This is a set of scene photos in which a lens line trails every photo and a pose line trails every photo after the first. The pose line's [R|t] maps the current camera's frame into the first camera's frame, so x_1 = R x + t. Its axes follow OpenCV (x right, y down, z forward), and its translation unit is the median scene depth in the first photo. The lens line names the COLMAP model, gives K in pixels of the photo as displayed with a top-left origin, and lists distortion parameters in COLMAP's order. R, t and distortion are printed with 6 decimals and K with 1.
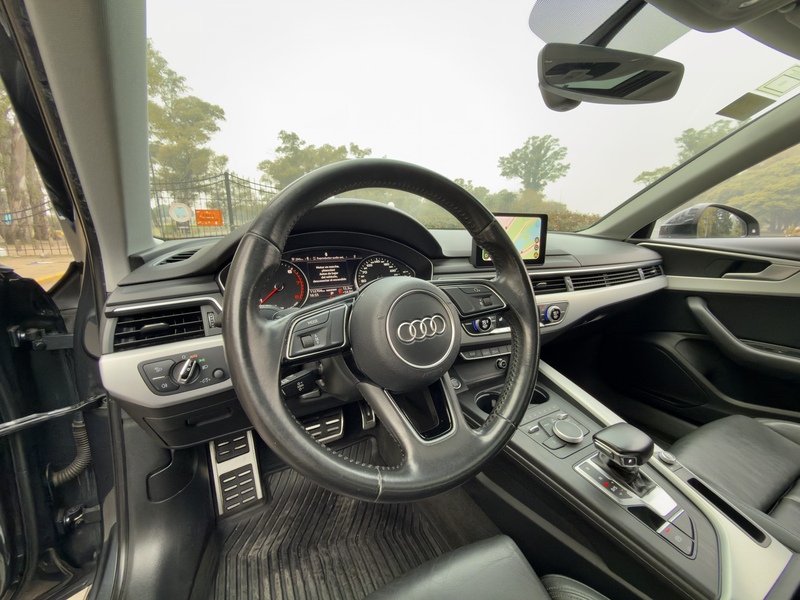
lens RADIAL K [[317.5, 0, 397.8], [0, 317.5, 300.6], [0, 0, 1]] dist [-0.003265, 0.000714]
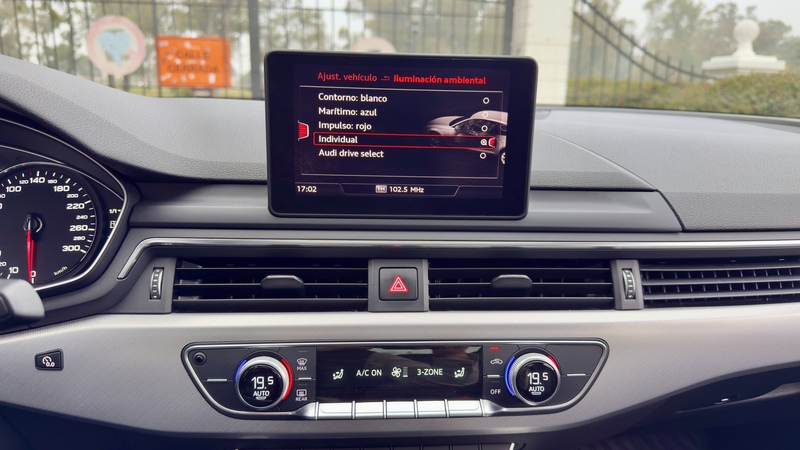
lens RADIAL K [[566.6, 0, 392.5], [0, 566.6, 218.5], [0, 0, 1]] dist [0.070172, -0.098062]
pose [[0.949724, 0.081307, -0.302346, 0.505812], [-0.085252, 0.996359, 0.000149, -0.101578], [0.301257, 0.025634, 0.953198, 0.412011]]
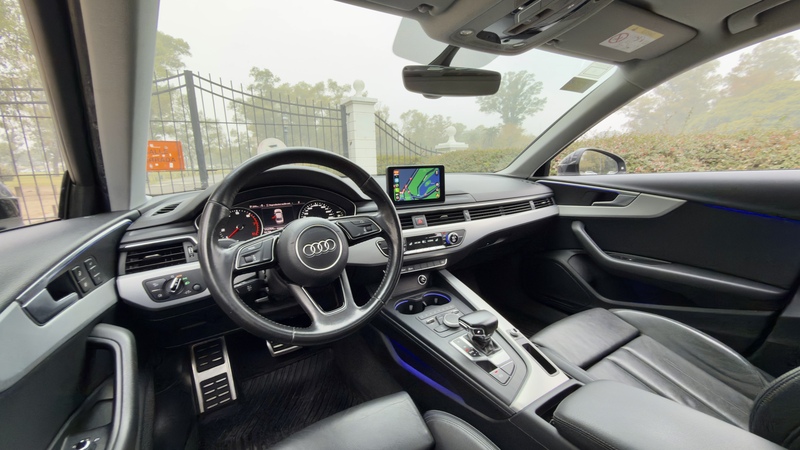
lens RADIAL K [[320.1, 0, 399.4], [0, 320.1, 228.3], [0, 0, 1]] dist [0.000072, 0.000926]
pose [[0.997354, -0.044339, 0.057605, 0.185265], [0.045770, 0.998669, -0.023757, 0.020331], [-0.056475, 0.026330, 0.998057, -0.336967]]
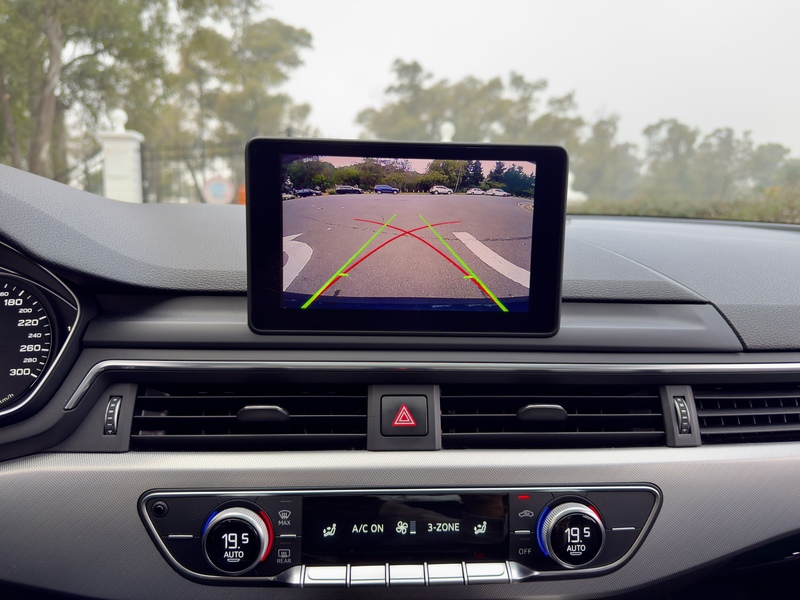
lens RADIAL K [[562.6, 0, 394.7], [0, 562.6, 299.4], [0, 0, 1]] dist [0.069930, -0.100233]
pose [[0.947504, 0.058430, -0.314359, 0.478990], [-0.083680, 0.994209, -0.067426, -0.099881], [0.308598, 0.090192, 0.946907, 0.503035]]
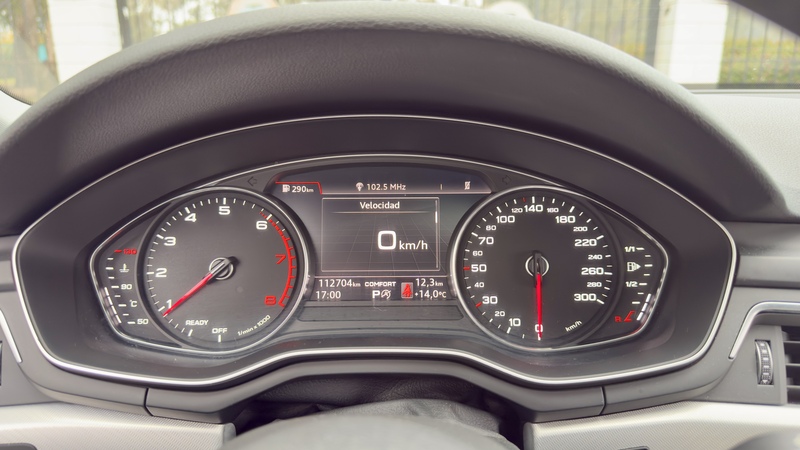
lens RADIAL K [[588.4, 0, 387.9], [0, 588.4, 220.3], [0, 0, 1]] dist [0.027589, -0.005339]
pose [[0.879494, 0.114412, -0.461952, 0.068720], [-0.095417, 0.993354, 0.064365, -0.120766], [0.466246, -0.012531, 0.884566, 0.379574]]
